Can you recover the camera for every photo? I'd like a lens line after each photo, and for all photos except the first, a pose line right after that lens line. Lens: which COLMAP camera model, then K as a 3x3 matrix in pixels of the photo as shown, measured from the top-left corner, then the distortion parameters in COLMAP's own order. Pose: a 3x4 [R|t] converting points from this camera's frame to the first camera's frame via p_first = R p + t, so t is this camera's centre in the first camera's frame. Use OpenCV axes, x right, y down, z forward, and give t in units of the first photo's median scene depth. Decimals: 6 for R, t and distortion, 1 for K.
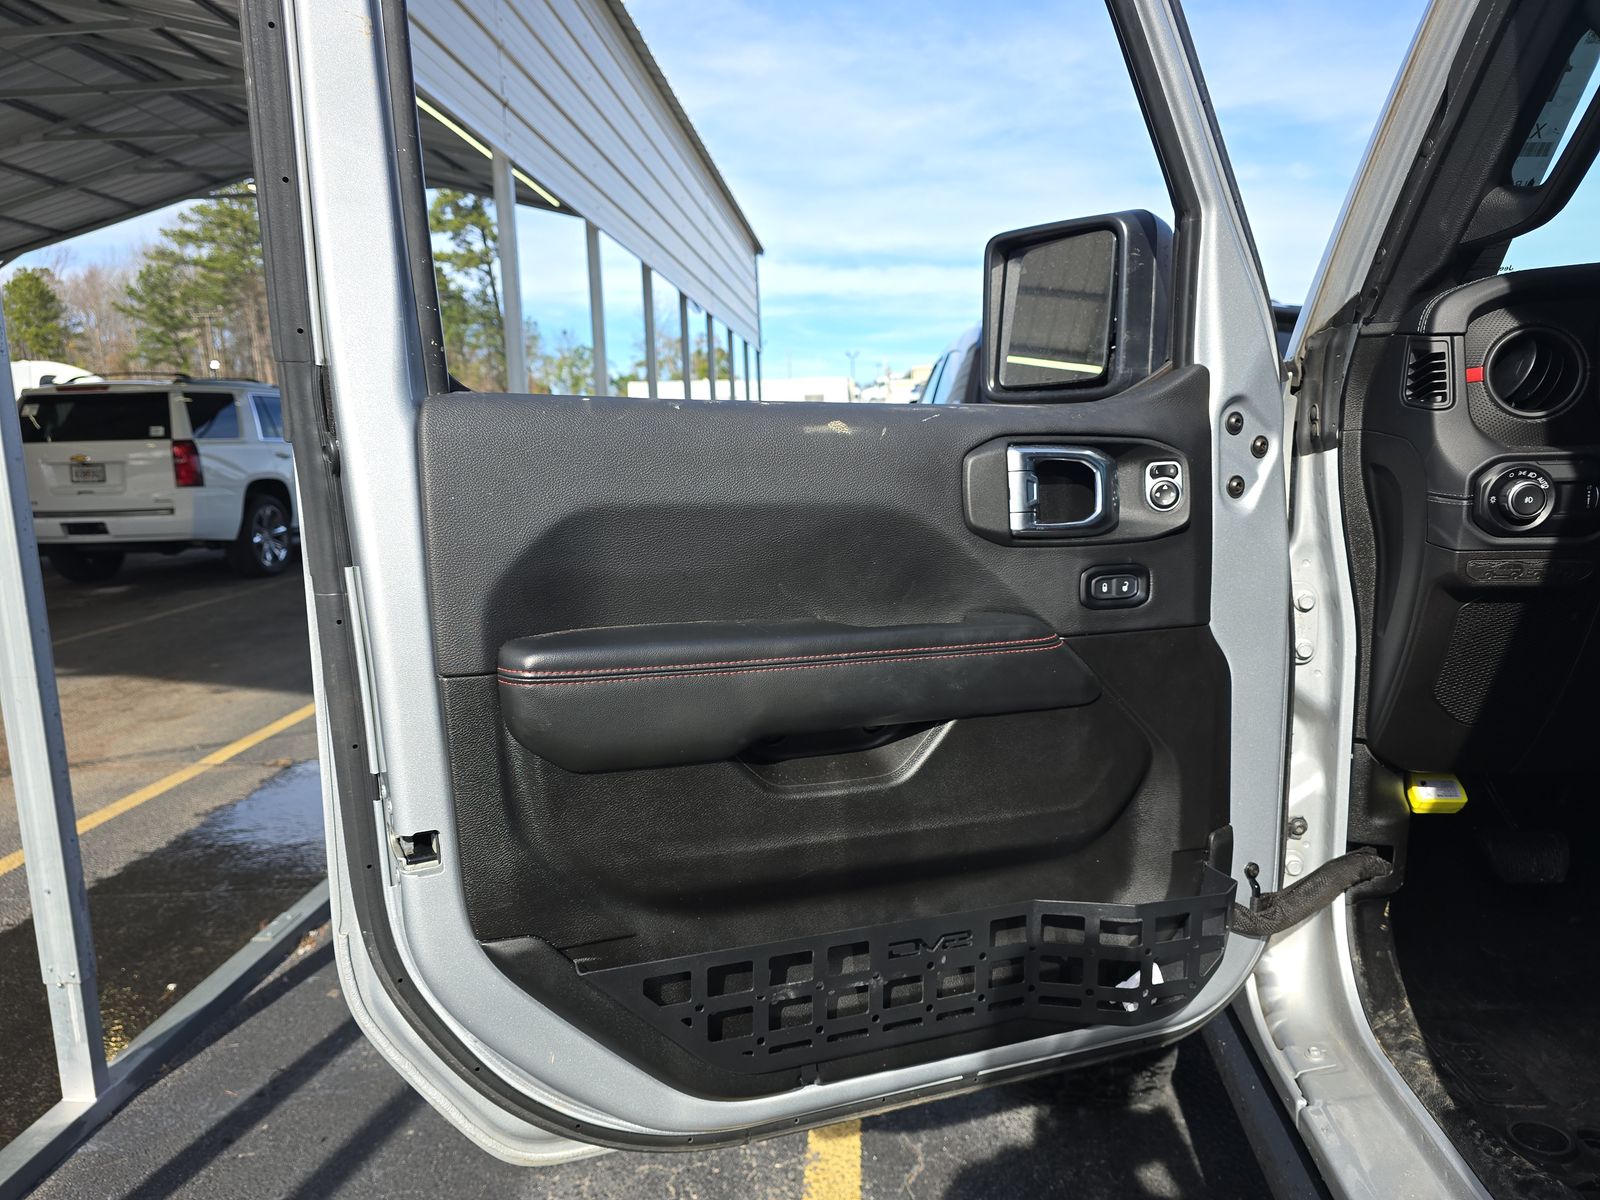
lens RADIAL K [[1087.1, 0, 800.0], [0, 1087.1, 600.0], [0, 0, 1]] dist [-0.000169, -0.002598]
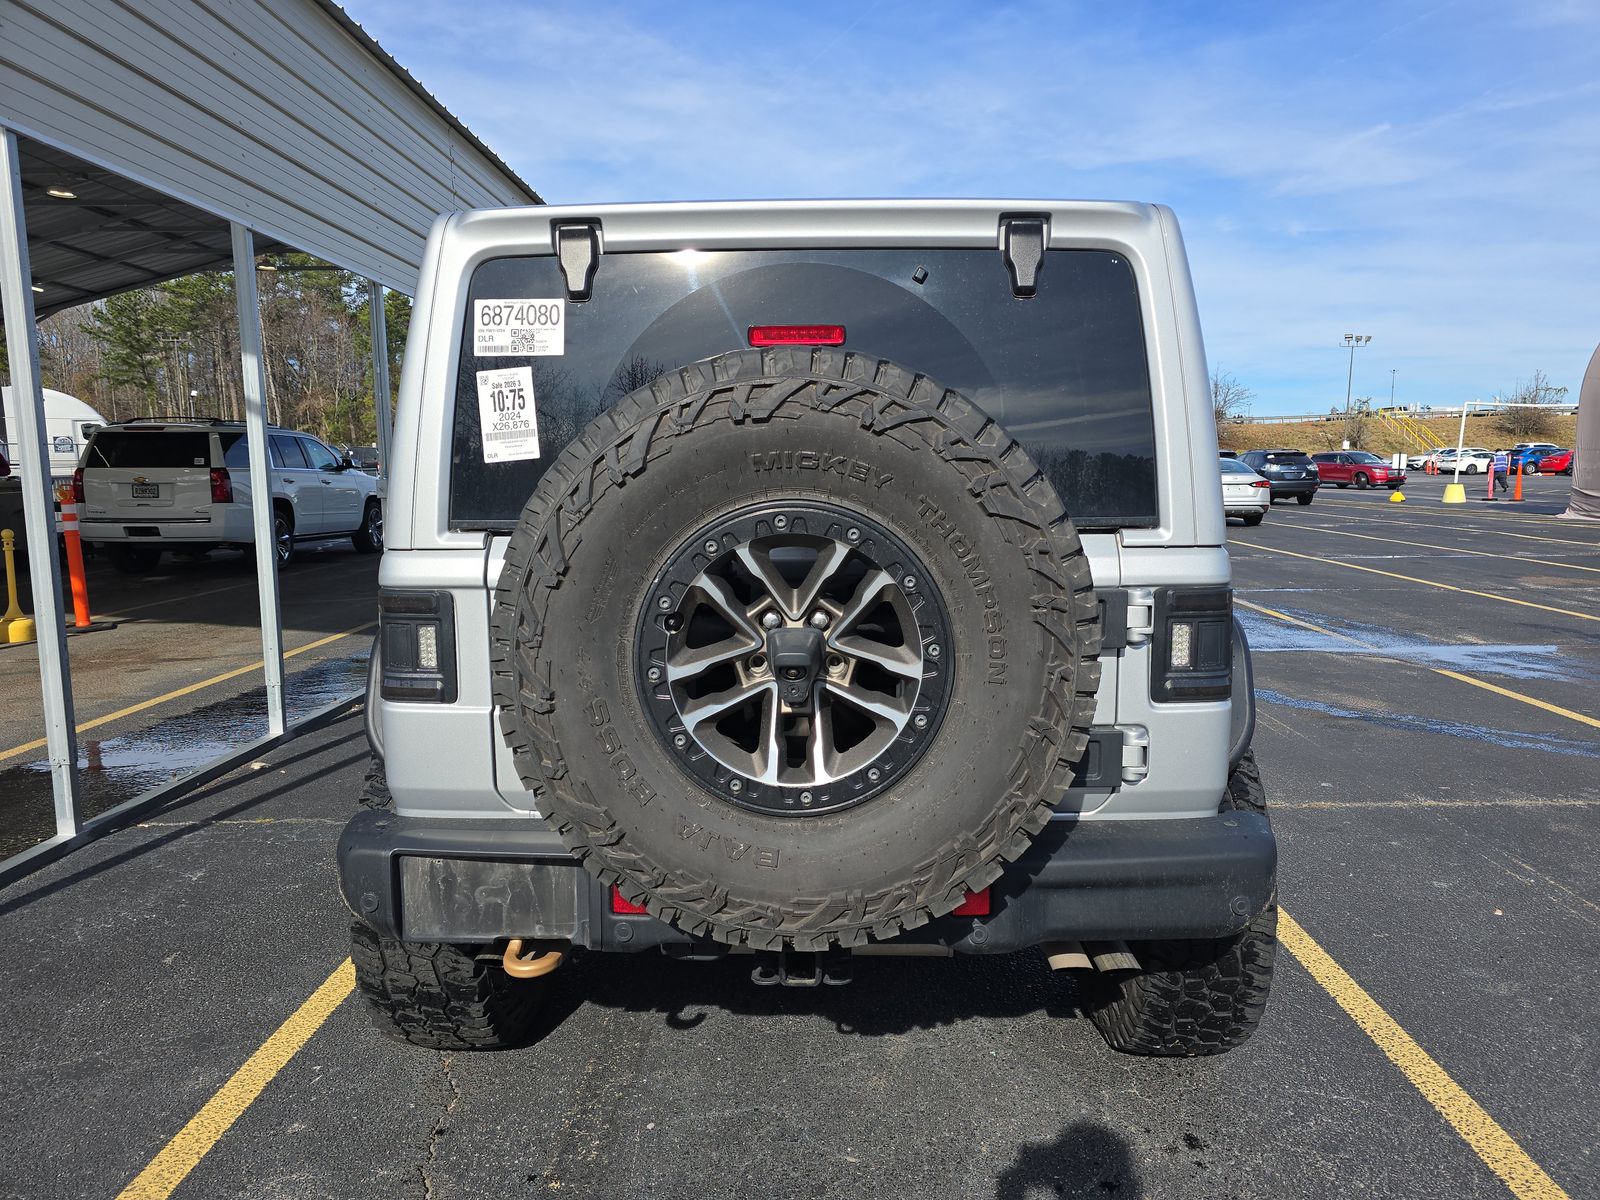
lens RADIAL K [[1072.3, 0, 800.0], [0, 1072.3, 600.0], [0, 0, 1]] dist [0.039835, -0.035163]
pose [[0.999146, 0.016134, 0.038045, 0.110947], [-0.015060, 0.999484, -0.028366, 0.045419], [-0.038483, 0.027769, 0.998873, -0.376252]]
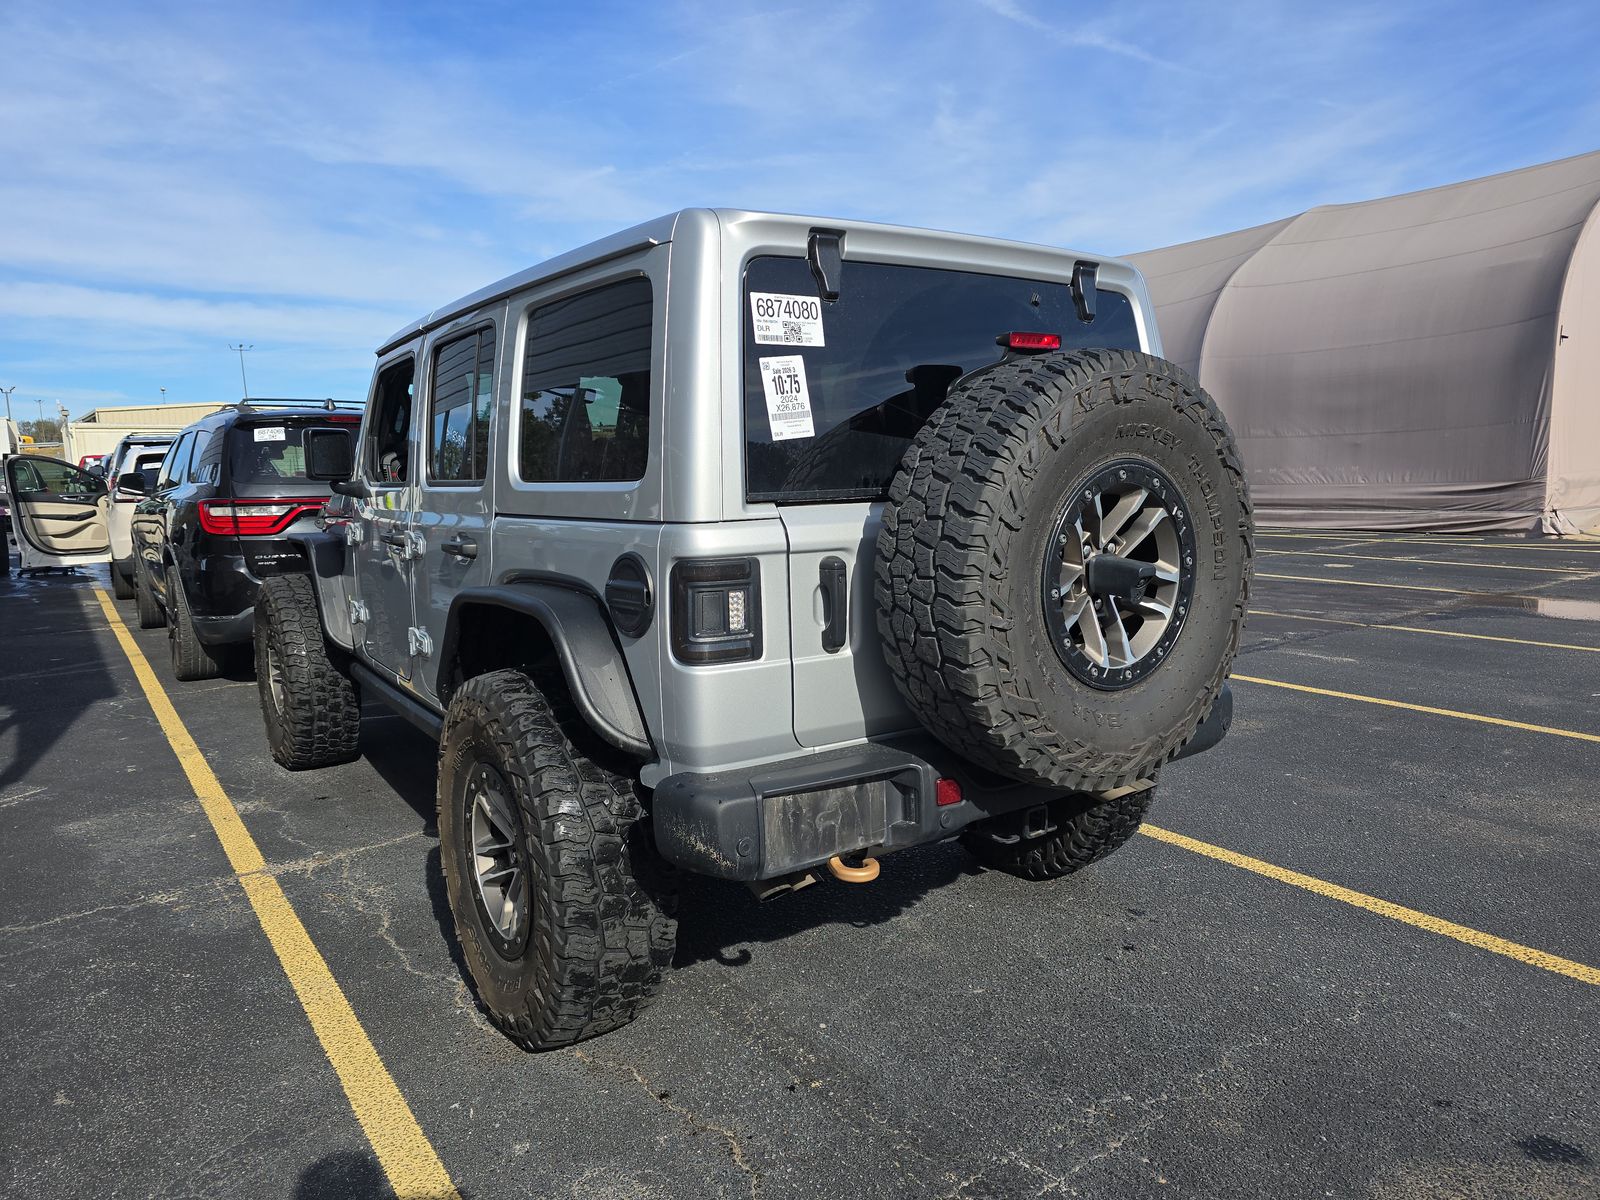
lens RADIAL K [[1075.7, 0, 799.4], [0, 1075.7, 609.4], [0, 0, 1]] dist [0.077393, -0.072595]
pose [[0.783376, -0.072444, 0.617312, -0.090174], [0.096230, 0.995345, -0.005310, 0.052180], [-0.614054, 0.063564, 0.786700, -0.349955]]
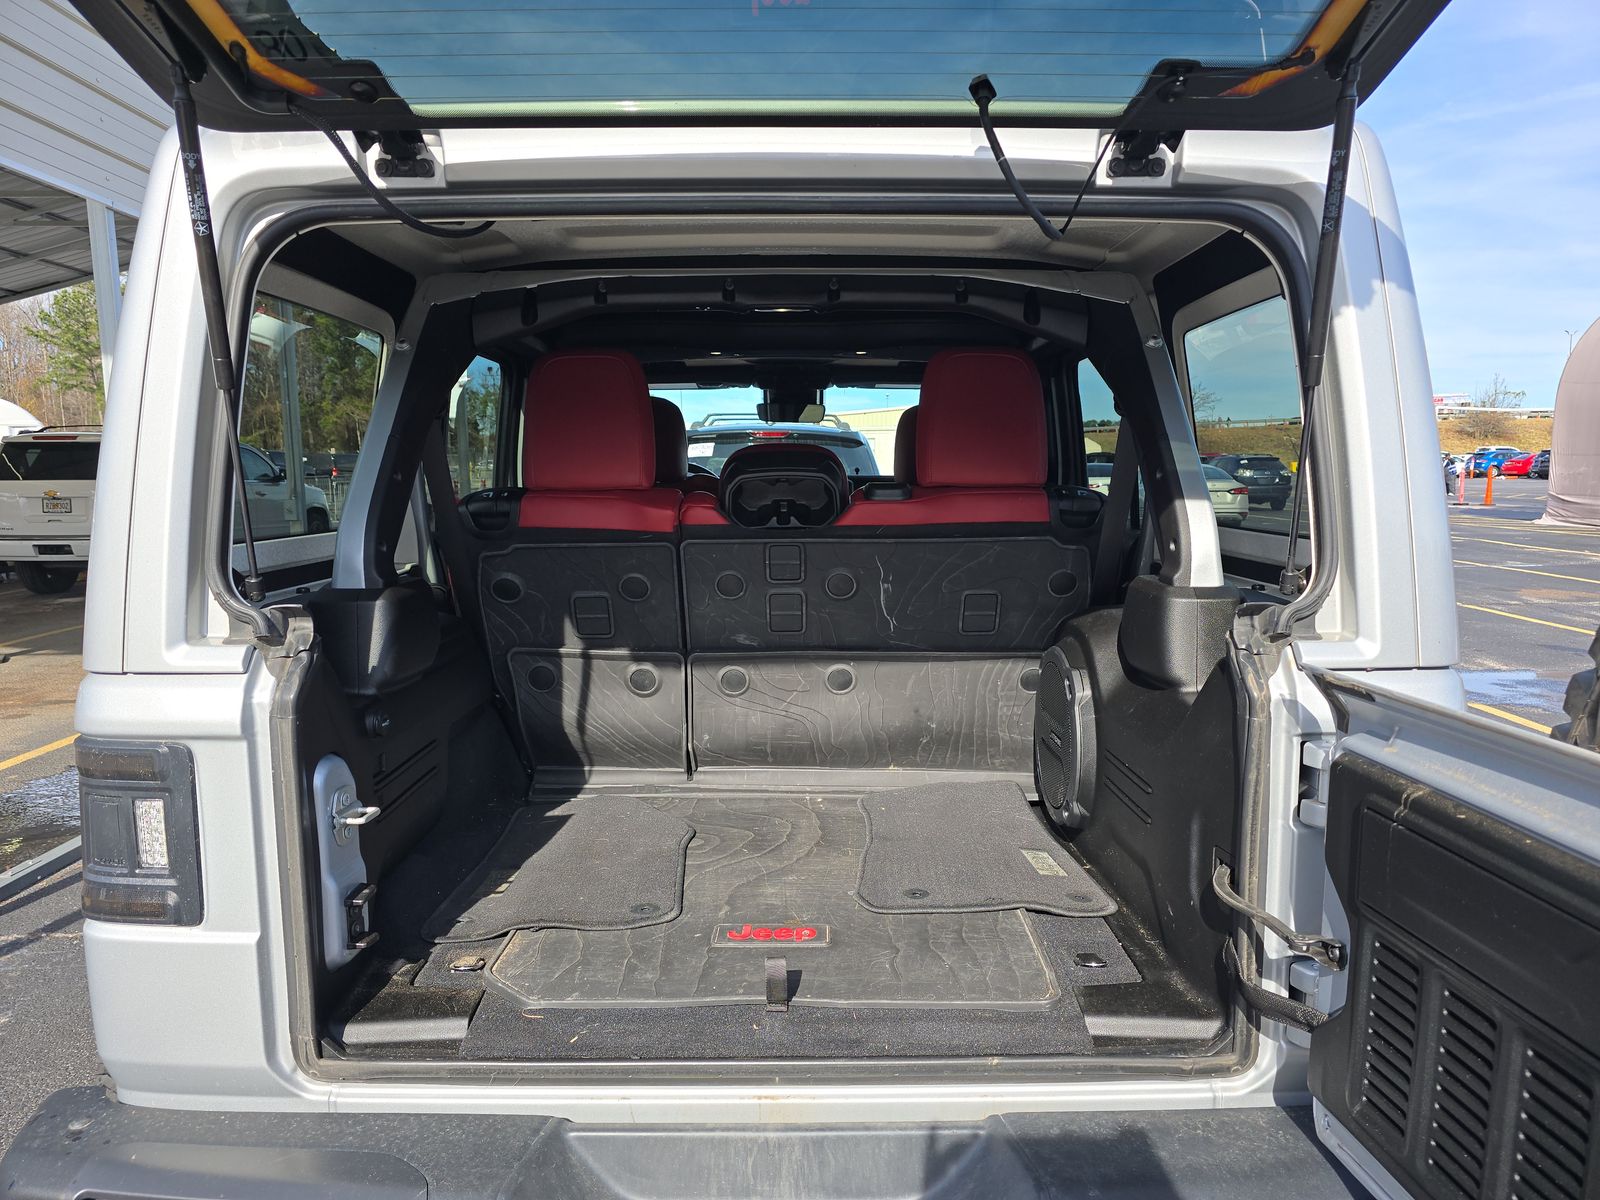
lens RADIAL K [[1072.3, 0, 800.0], [0, 1072.3, 600.0], [0, 0, 1]] dist [0.039835, -0.035163]
pose [[0.997714, 0.010126, 0.066816, 0.113783], [-0.007983, 0.999447, -0.032265, 0.024959], [-0.067105, 0.031658, 0.997244, -0.293623]]
